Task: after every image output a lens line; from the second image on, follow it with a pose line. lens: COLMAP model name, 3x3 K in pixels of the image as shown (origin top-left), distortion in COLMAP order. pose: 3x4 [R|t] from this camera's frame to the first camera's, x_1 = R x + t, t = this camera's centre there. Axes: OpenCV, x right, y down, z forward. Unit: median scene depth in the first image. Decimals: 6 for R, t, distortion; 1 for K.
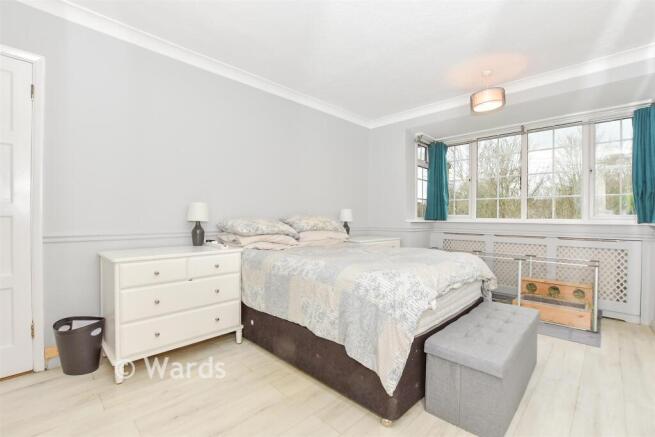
lens RADIAL K [[293.1, 0, 328.4], [0, 293.1, 215.4], [0, 0, 1]] dist [-0.017104, 0.000546]
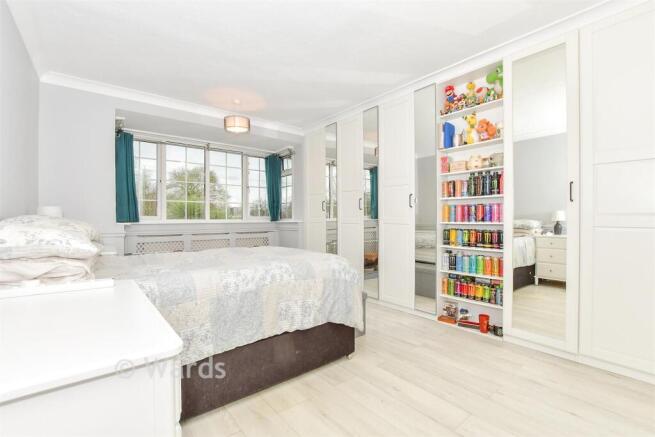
lens RADIAL K [[293.1, 0, 328.4], [0, 293.1, 215.4], [0, 0, 1]] dist [-0.017104, 0.000546]
pose [[0.111939, 0.002299, 0.993712, -0.527254], [-0.000733, 0.999997, -0.002231, -0.003238], [-0.993715, -0.000479, 0.111940, 0.381437]]
